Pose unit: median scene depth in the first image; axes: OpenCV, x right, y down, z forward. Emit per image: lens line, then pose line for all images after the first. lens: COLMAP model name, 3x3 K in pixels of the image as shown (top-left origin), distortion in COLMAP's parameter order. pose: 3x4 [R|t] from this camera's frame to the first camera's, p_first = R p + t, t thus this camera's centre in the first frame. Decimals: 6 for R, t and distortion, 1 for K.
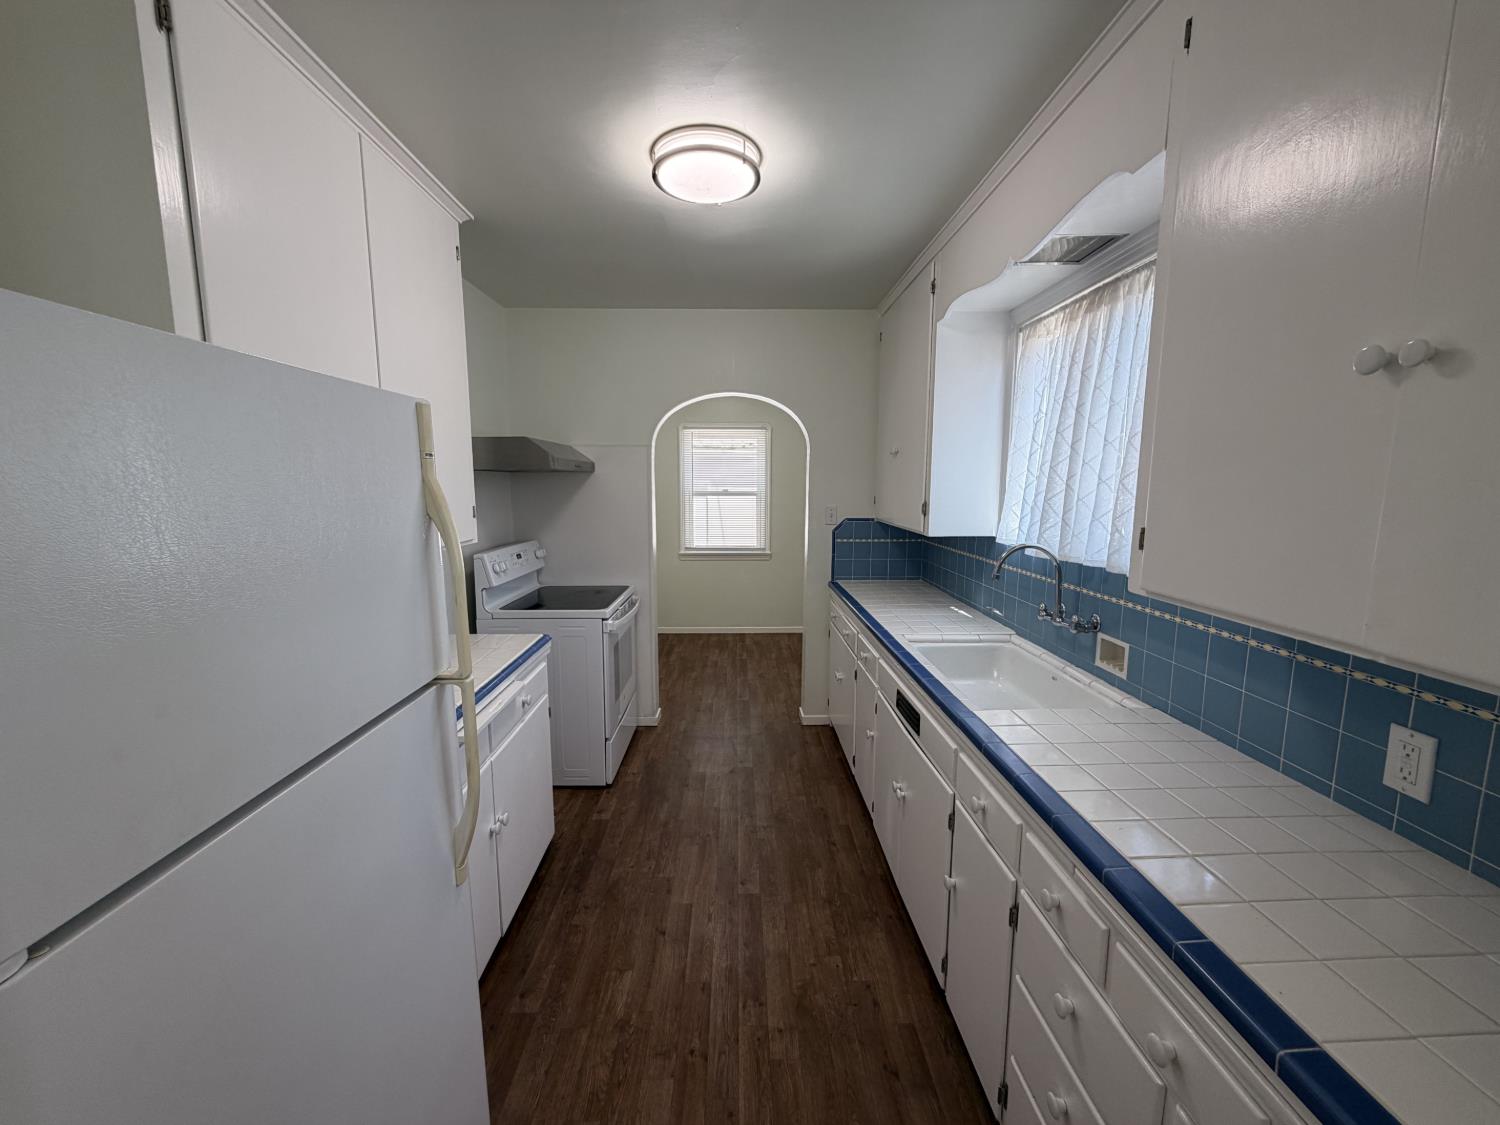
lens RADIAL K [[594.7, 0, 744.2], [0, 594.7, 559.0], [0, 0, 1]] dist [-0.002040, -0.000205]
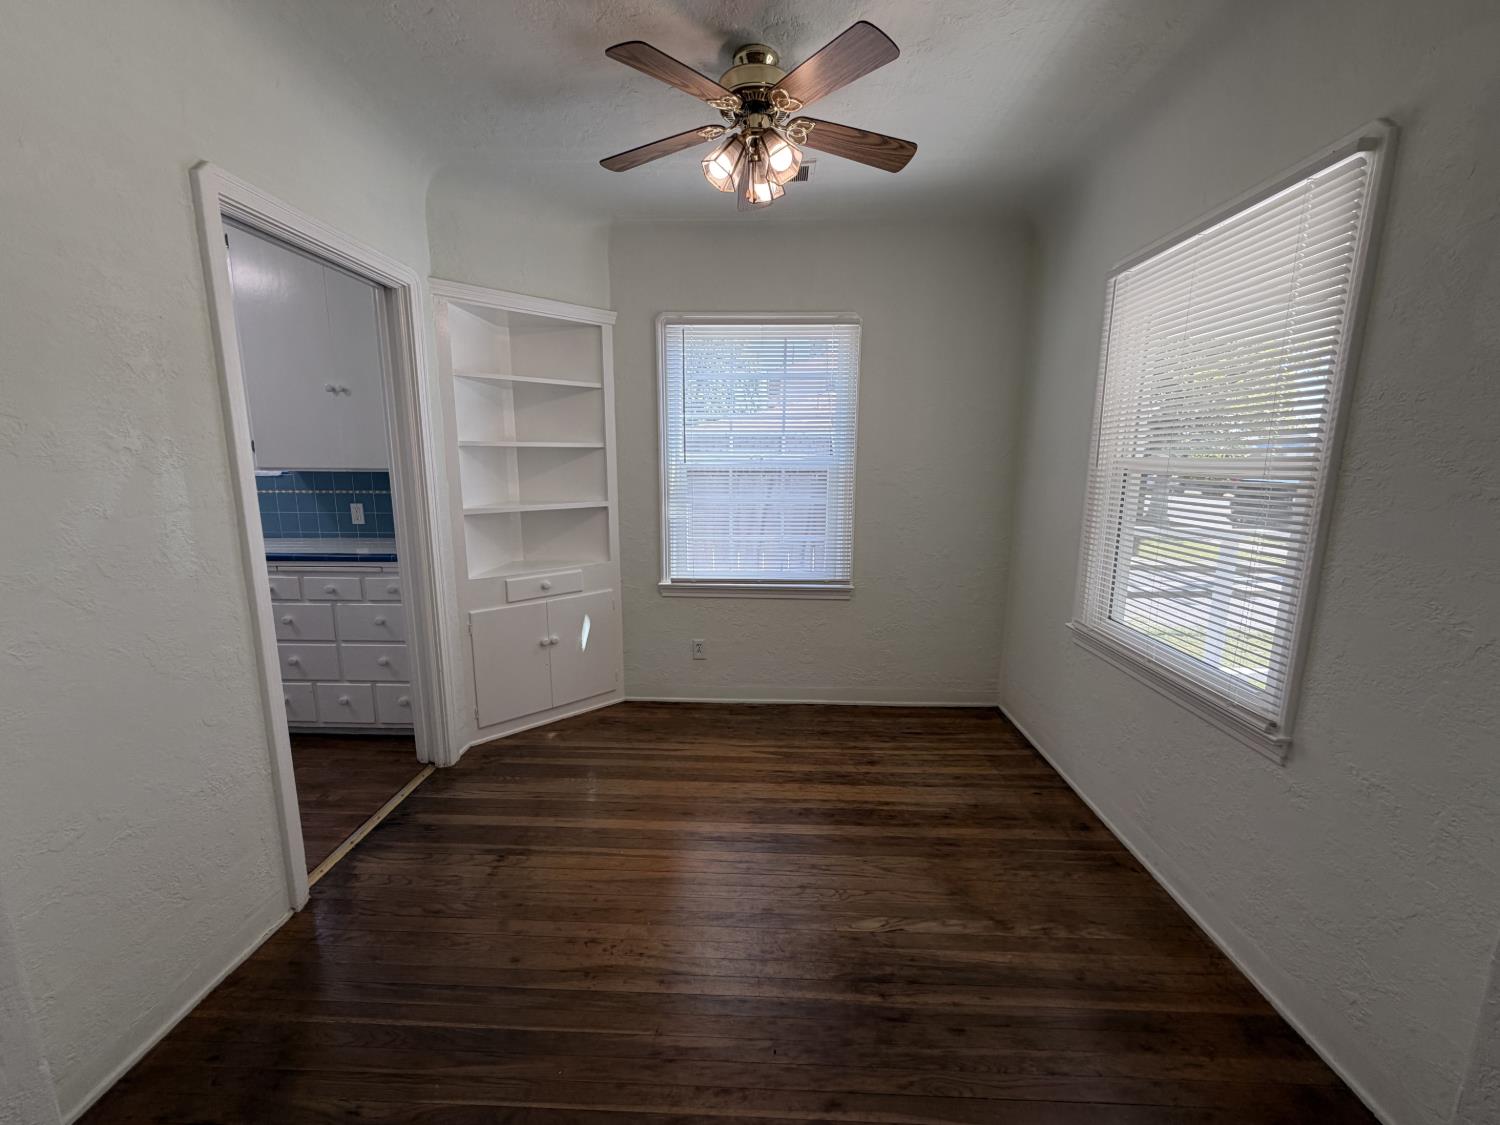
lens RADIAL K [[594.7, 0, 744.9], [0, 594.7, 563.2], [0, 0, 1]] dist [-0.002040, -0.000205]
pose [[0.060086, -0.175286, 0.982682, -0.999371], [0.126353, 0.977878, 0.166703, 0.169183], [-0.990164, 0.114149, 0.080905, -0.666328]]
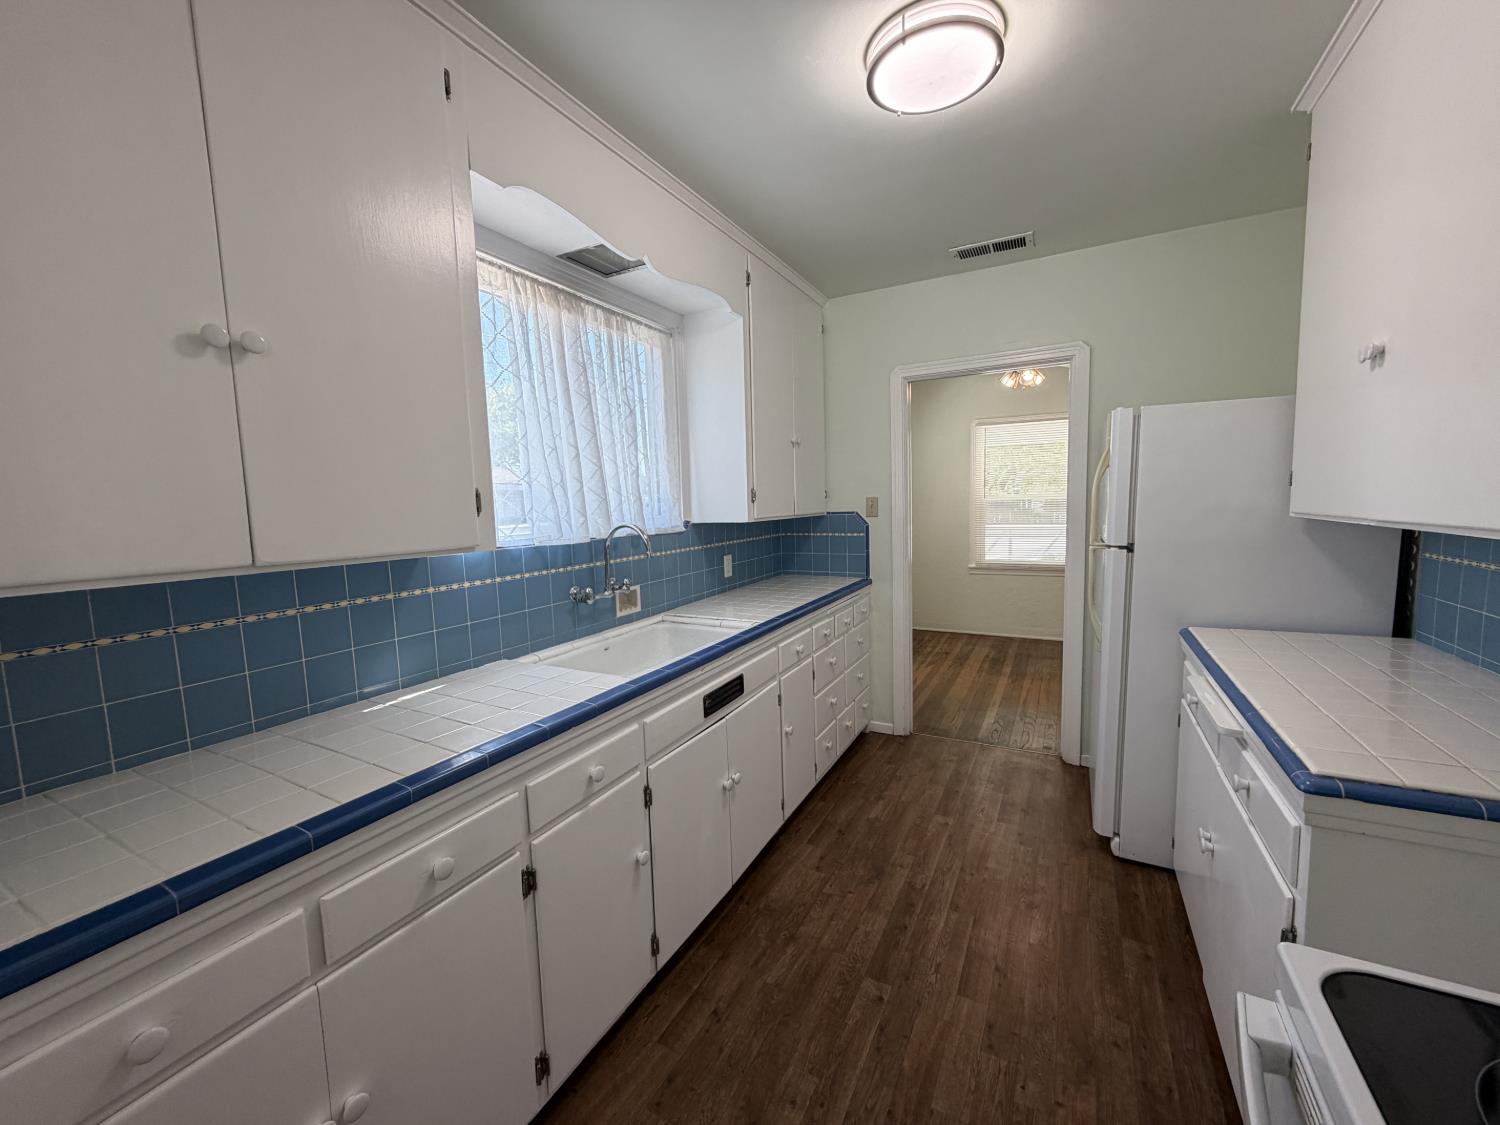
lens RADIAL K [[594.7, 0, 745.7], [0, 594.7, 559.8], [0, 0, 1]] dist [-0.002040, -0.000205]
pose [[-0.868971, -0.021811, 0.494383, -0.234509], [0.095366, 0.972921, 0.210547, -0.163815], [-0.485587, 0.230107, -0.843360, 1.788222]]
